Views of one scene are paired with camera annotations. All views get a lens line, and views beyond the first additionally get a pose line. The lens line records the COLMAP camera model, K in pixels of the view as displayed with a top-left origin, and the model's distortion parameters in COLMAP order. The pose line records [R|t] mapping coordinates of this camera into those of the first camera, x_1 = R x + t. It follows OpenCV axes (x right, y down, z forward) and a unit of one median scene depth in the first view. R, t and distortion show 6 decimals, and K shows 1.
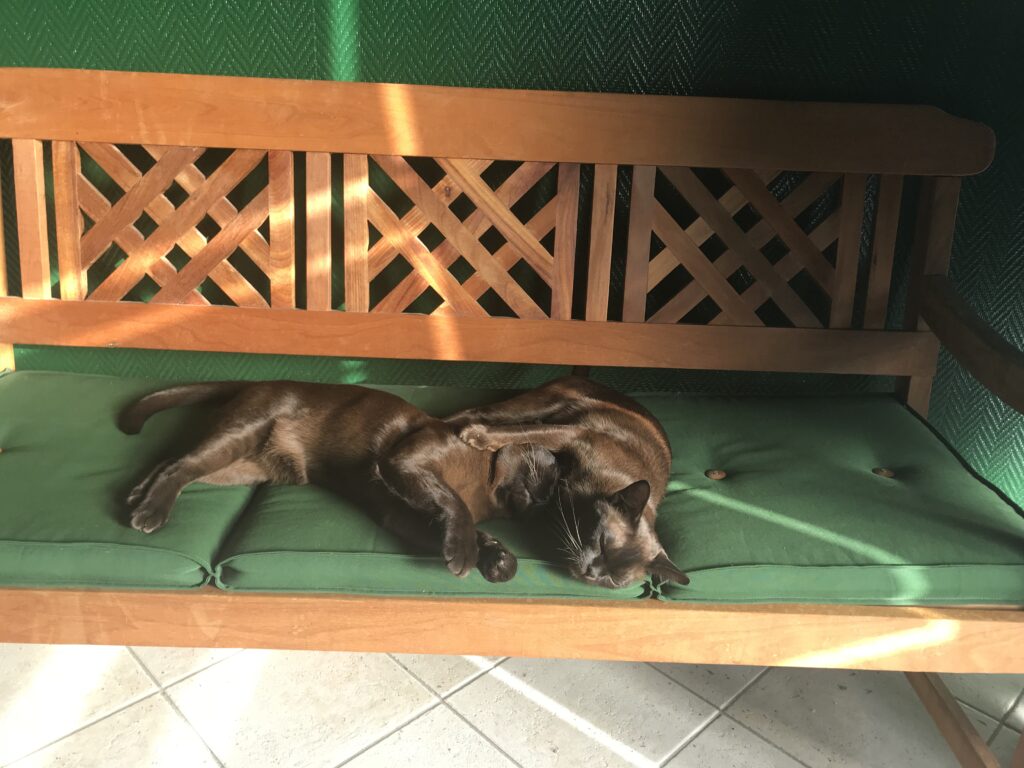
lens RADIAL K [[805.4, 0, 512.0], [0, 805.4, 384.0], [0, 0, 1]] dist [0.002120, 0.002656]
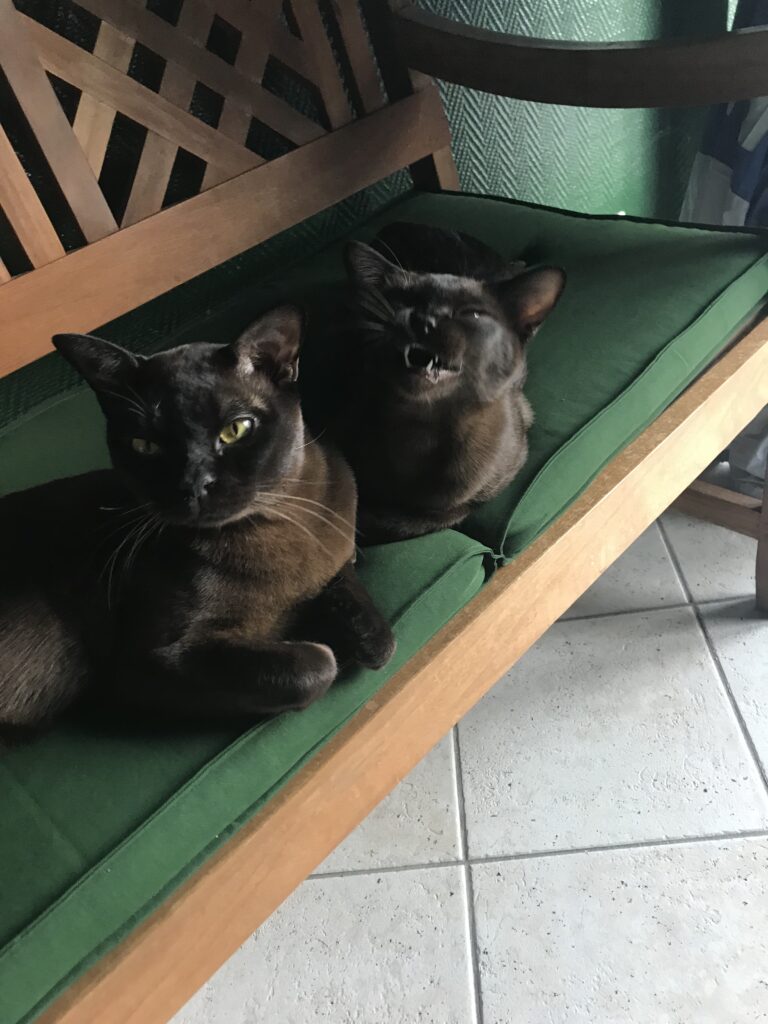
lens RADIAL K [[805.4, 0, 384.0], [0, 805.4, 512.0], [0, 0, 1]] dist [0.002120, 0.002656]
pose [[0.683648, -0.578382, 0.445083, -0.101417], [0.457669, 0.814805, 0.355854, -0.027370], [-0.568476, -0.039578, 0.821747, 0.375843]]
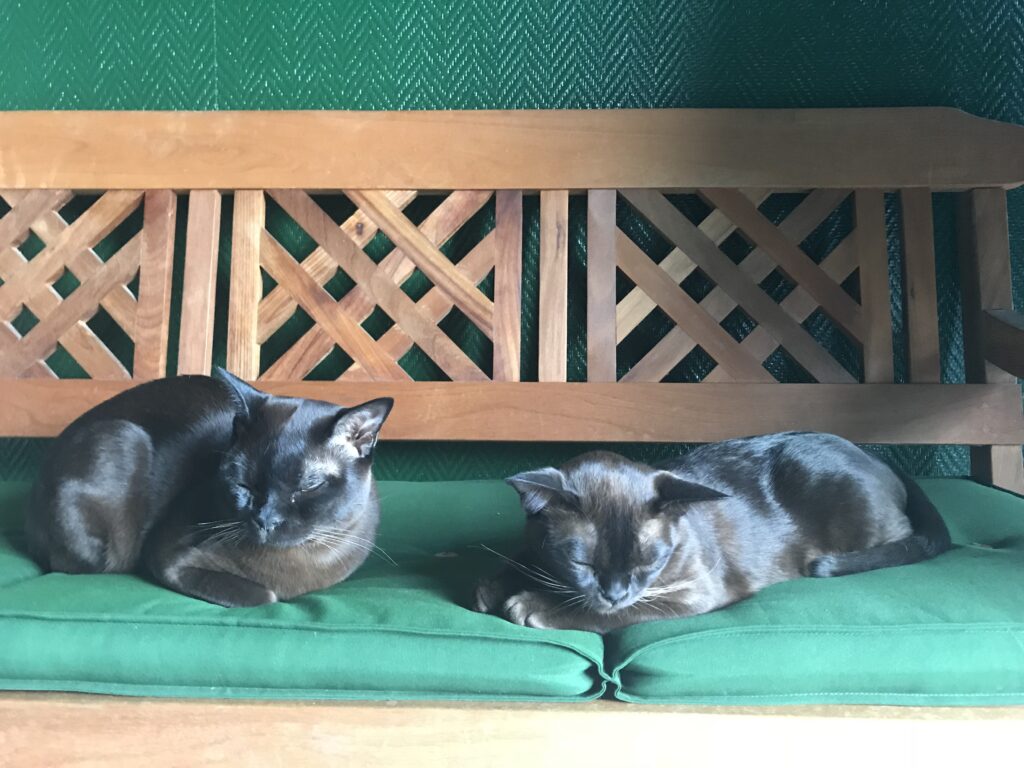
lens RADIAL K [[825.8, 0, 512.0], [0, 825.8, 384.0], [0, 0, 1]] dist [0.043227, -0.065653]
pose [[0.998703, -0.034878, -0.037084, 0.097239], [0.021921, 0.952071, -0.305090, 0.165795], [0.045948, 0.303882, 0.951601, 0.259144]]
